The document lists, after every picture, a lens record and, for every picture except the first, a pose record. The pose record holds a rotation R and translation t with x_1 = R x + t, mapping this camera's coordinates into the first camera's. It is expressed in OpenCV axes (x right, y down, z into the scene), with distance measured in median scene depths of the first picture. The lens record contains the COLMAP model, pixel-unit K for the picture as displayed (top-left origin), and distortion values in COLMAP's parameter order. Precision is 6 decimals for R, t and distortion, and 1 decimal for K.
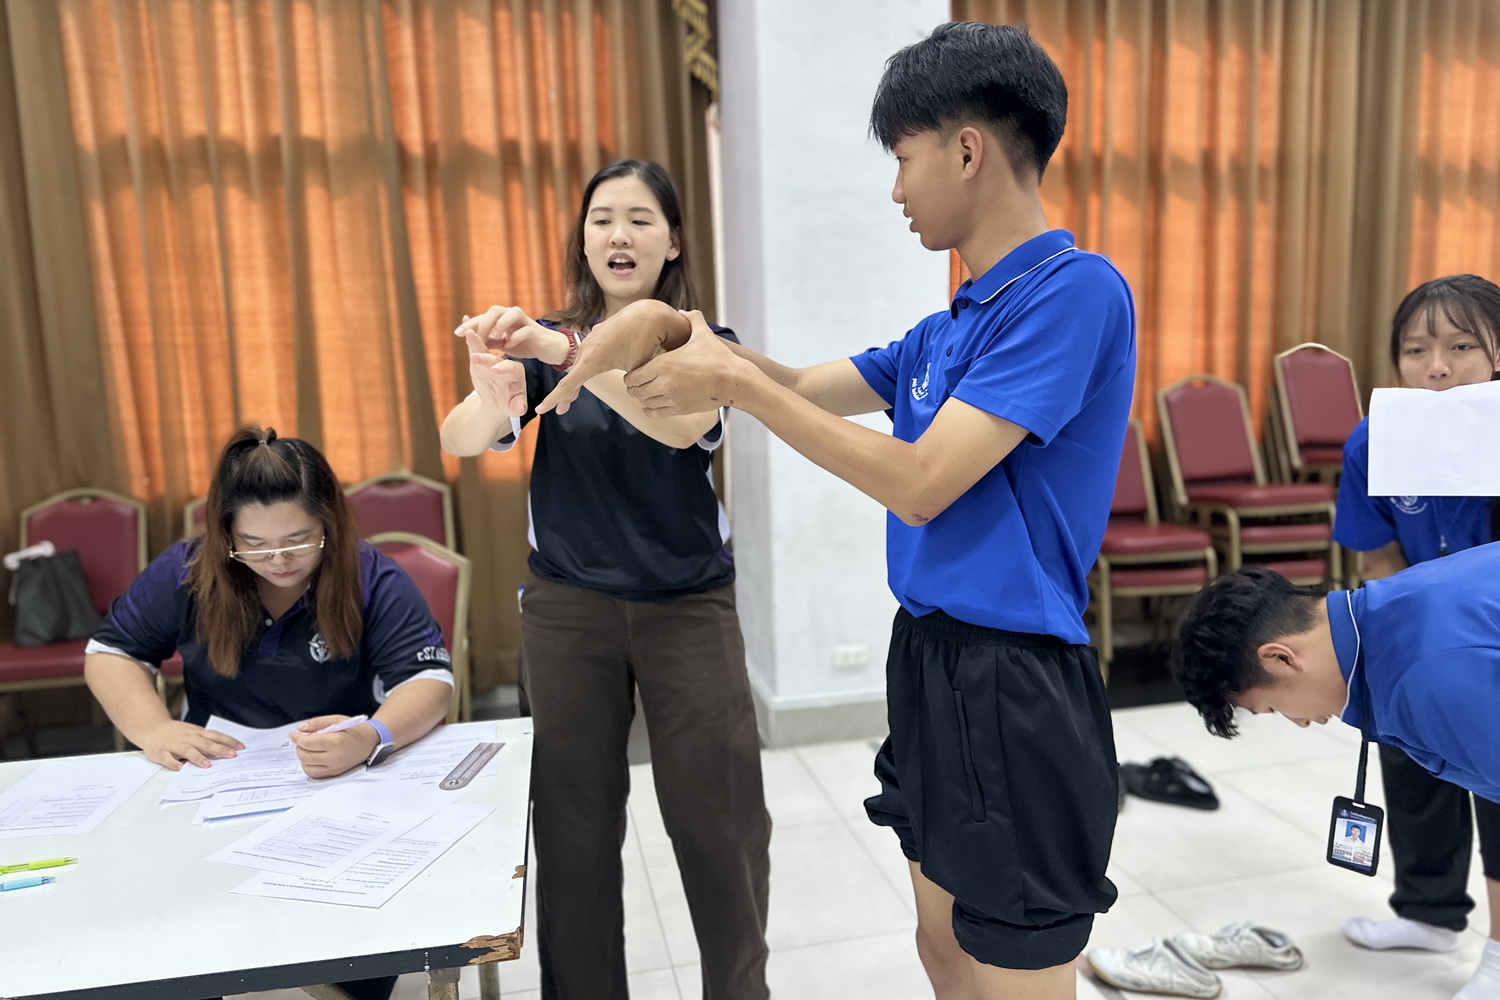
lens RADIAL K [[1083.0, 0, 727.5], [0, 1083.0, 440.2], [0, 0, 1]] dist [0.038381, -0.041979]
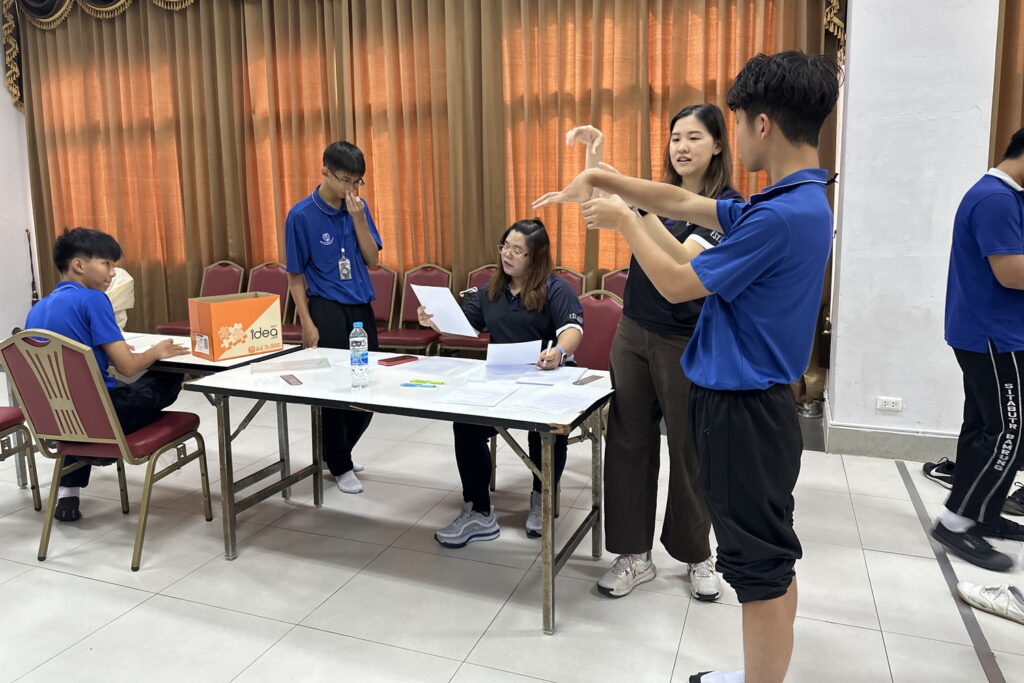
lens RADIAL K [[739.3, 0, 496.6], [0, 739.3, 300.7], [0, 0, 1]] dist [0.038381, -0.041979]
pose [[0.819826, 0.095426, -0.564606, 0.238941], [-0.067535, 0.995248, 0.070146, 0.015261], [0.568617, -0.019377, 0.822374, -0.197182]]
